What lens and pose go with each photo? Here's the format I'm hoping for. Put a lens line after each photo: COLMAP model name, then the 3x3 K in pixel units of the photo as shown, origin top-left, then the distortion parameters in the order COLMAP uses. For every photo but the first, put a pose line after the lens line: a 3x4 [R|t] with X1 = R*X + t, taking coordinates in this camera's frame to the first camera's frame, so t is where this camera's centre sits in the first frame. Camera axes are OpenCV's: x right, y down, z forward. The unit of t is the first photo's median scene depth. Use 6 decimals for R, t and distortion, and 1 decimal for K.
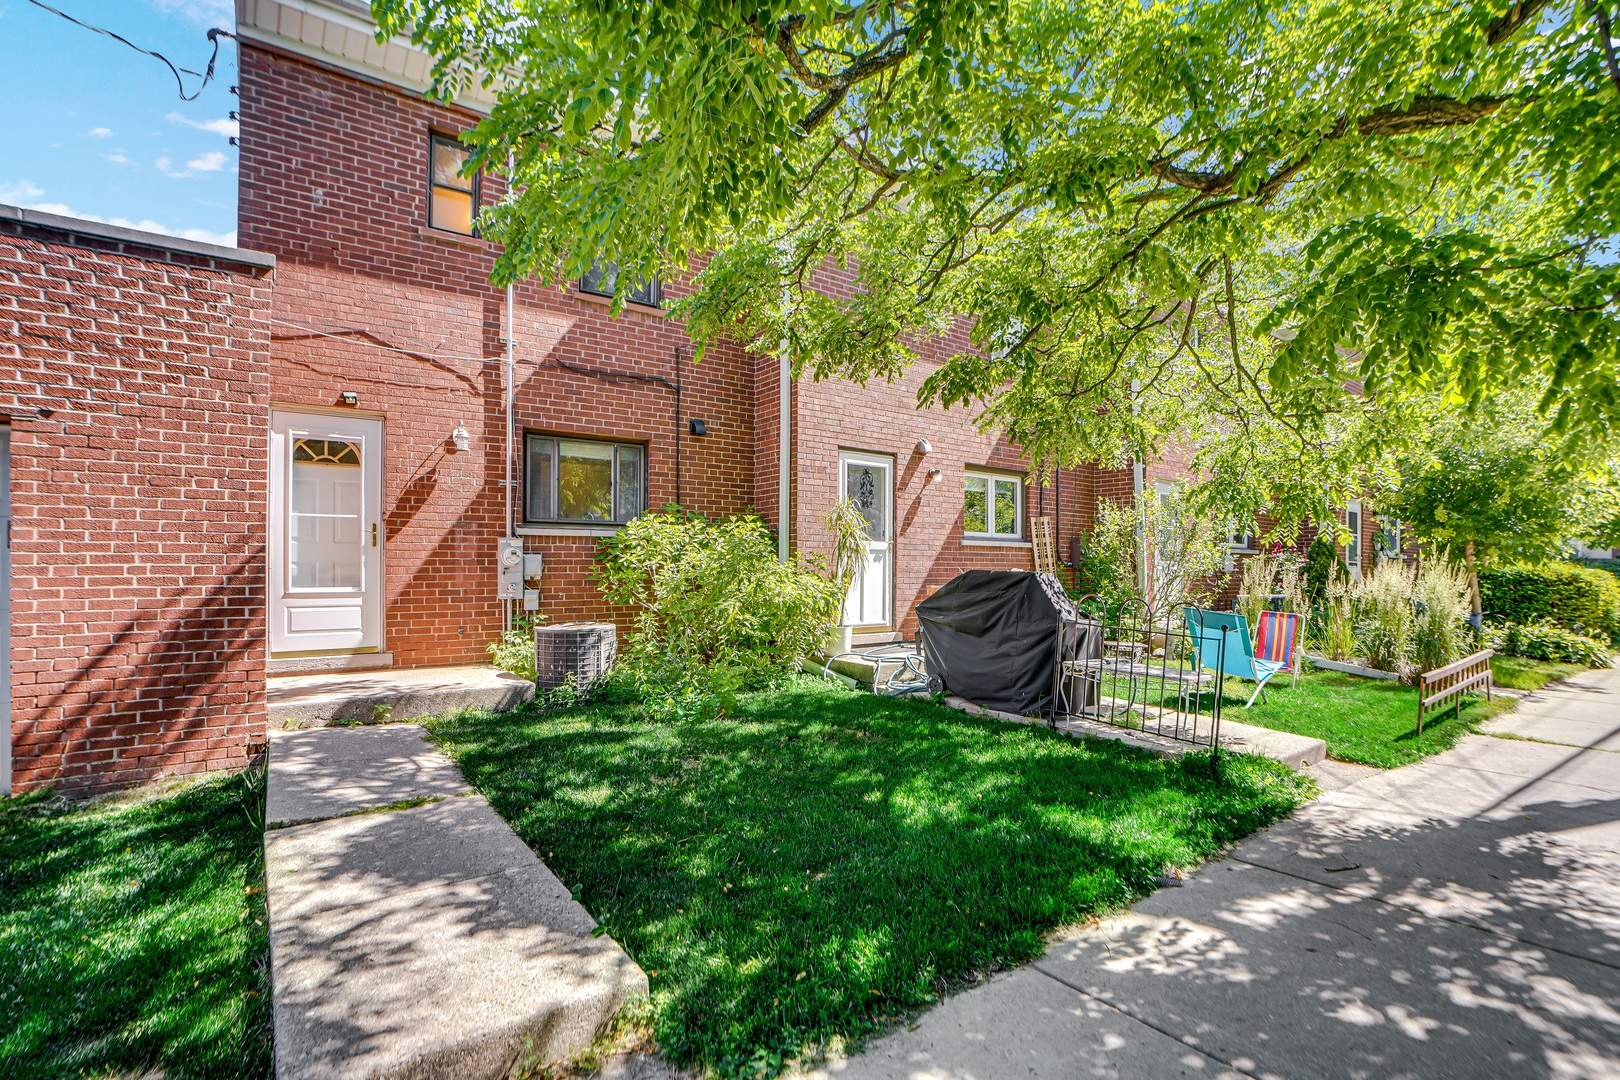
lens RADIAL K [[736.6, 0, 810.0], [0, 736.6, 540.0], [0, 0, 1]] dist [-0.059184, 0.028824]
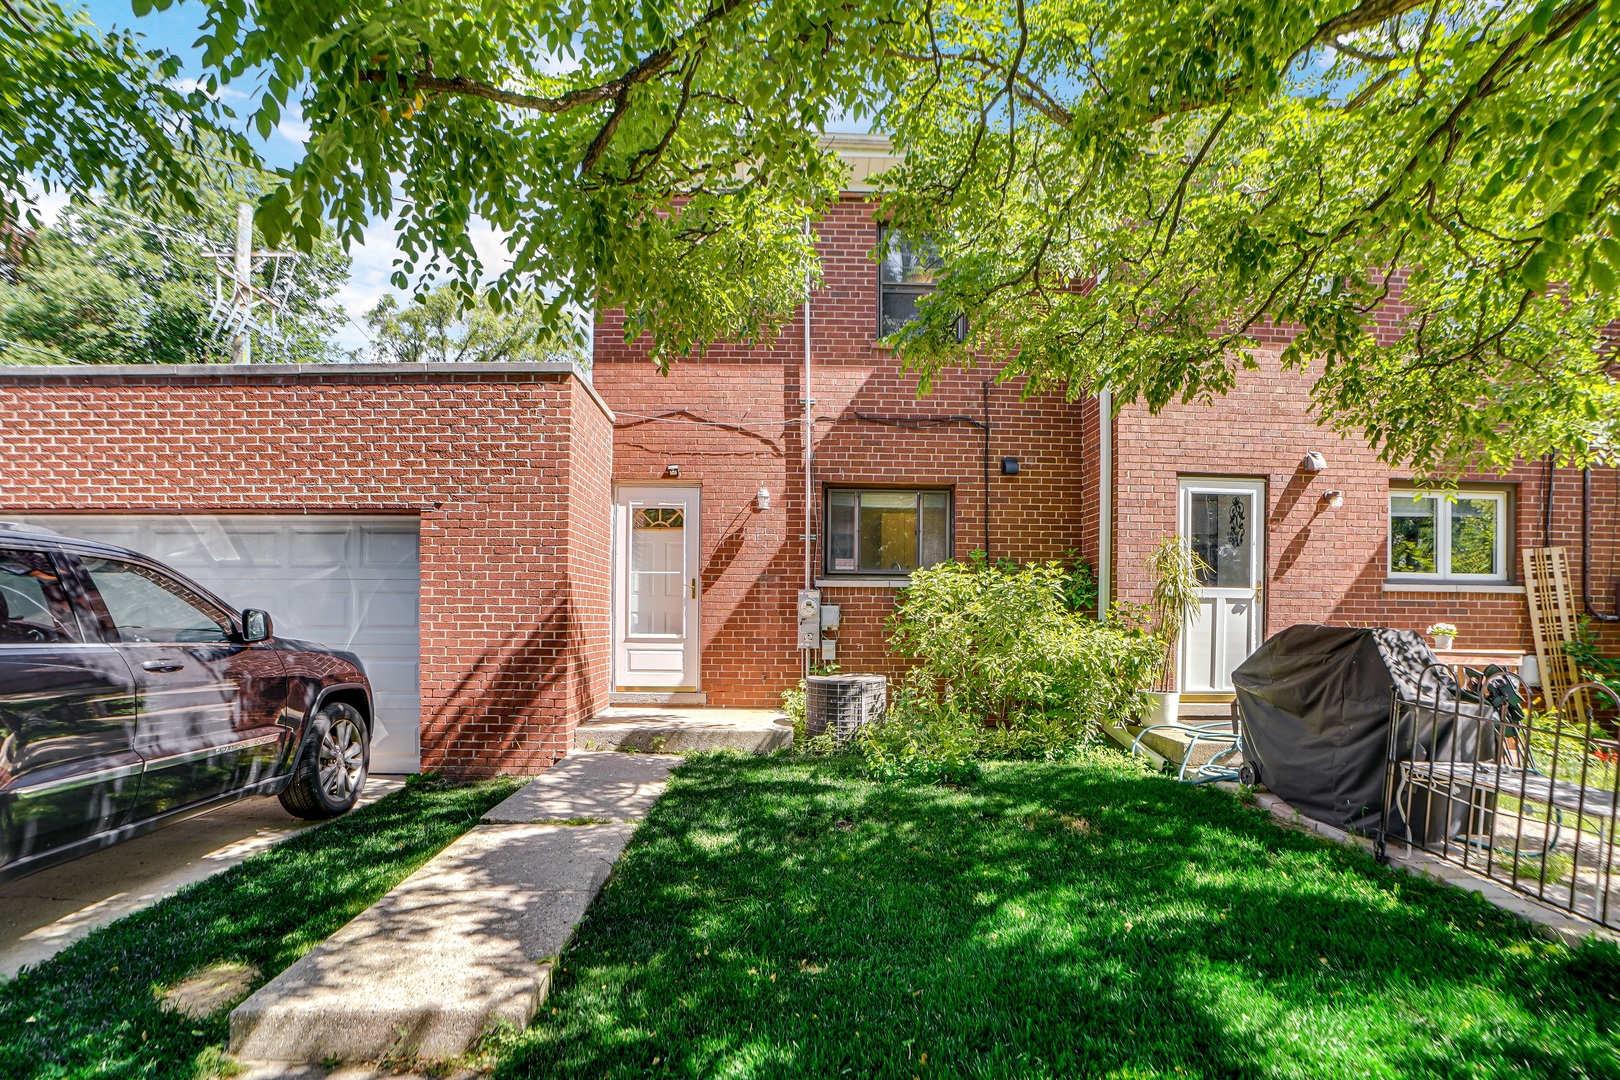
lens RADIAL K [[763.0, 0, 789.1], [0, 763.0, 589.5], [0, 0, 1]] dist [-0.062345, 0.022305]
pose [[0.832946, -0.013046, -0.553201, 0.189306], [0.012393, 0.999911, -0.004921, 0.002154], [0.553216, -0.002757, 0.833033, 0.086454]]
